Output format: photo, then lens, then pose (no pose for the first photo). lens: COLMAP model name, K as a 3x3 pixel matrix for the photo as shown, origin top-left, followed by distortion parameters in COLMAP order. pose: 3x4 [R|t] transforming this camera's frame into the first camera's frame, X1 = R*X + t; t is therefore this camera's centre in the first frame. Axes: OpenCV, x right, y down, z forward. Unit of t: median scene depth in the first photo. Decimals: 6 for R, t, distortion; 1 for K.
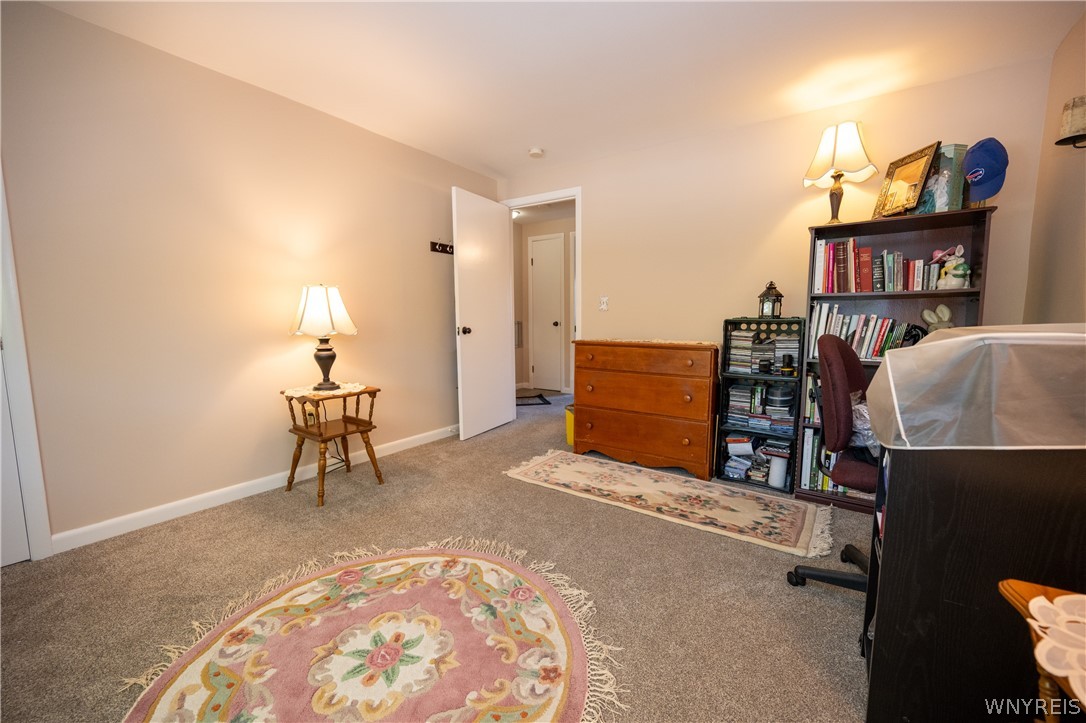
lens RADIAL K [[427.8, 0, 546.2], [0, 427.8, 362.0], [0, 0, 1]] dist [0.000742, -0.000747]
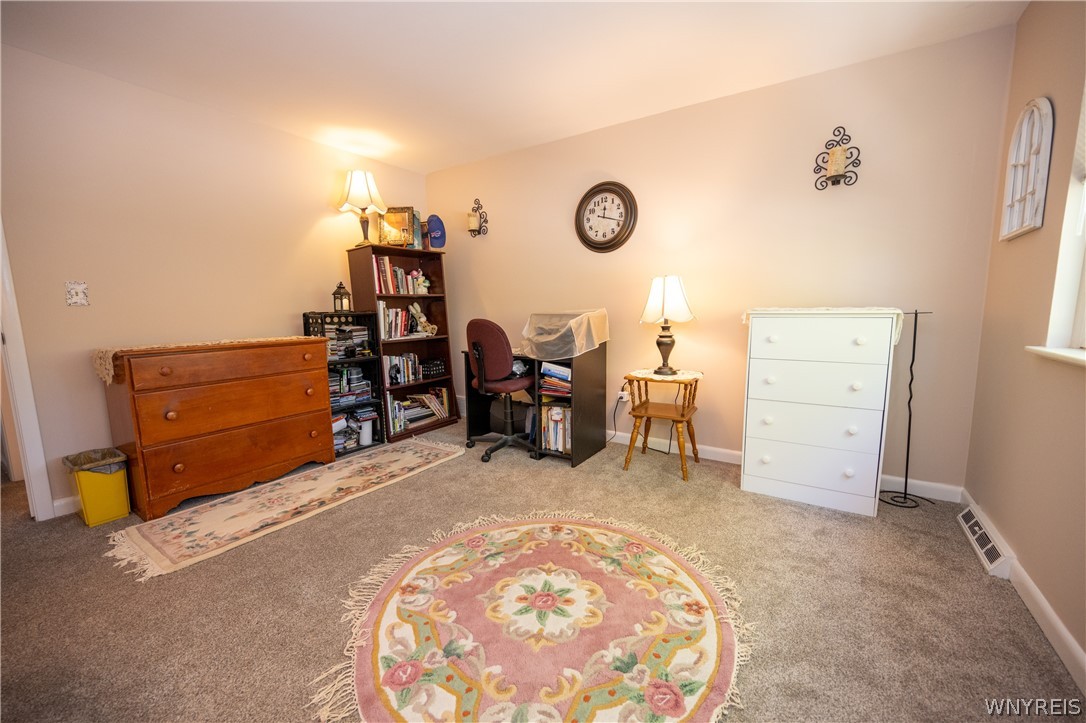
lens RADIAL K [[427.8, 0, 546.3], [0, 427.8, 361.6], [0, 0, 1]] dist [0.000742, -0.000747]
pose [[-0.013418, -0.124052, 0.992185, -0.735895], [0.120821, 0.984803, 0.124762, -0.048728], [-0.992584, 0.121551, 0.001774, 0.463345]]
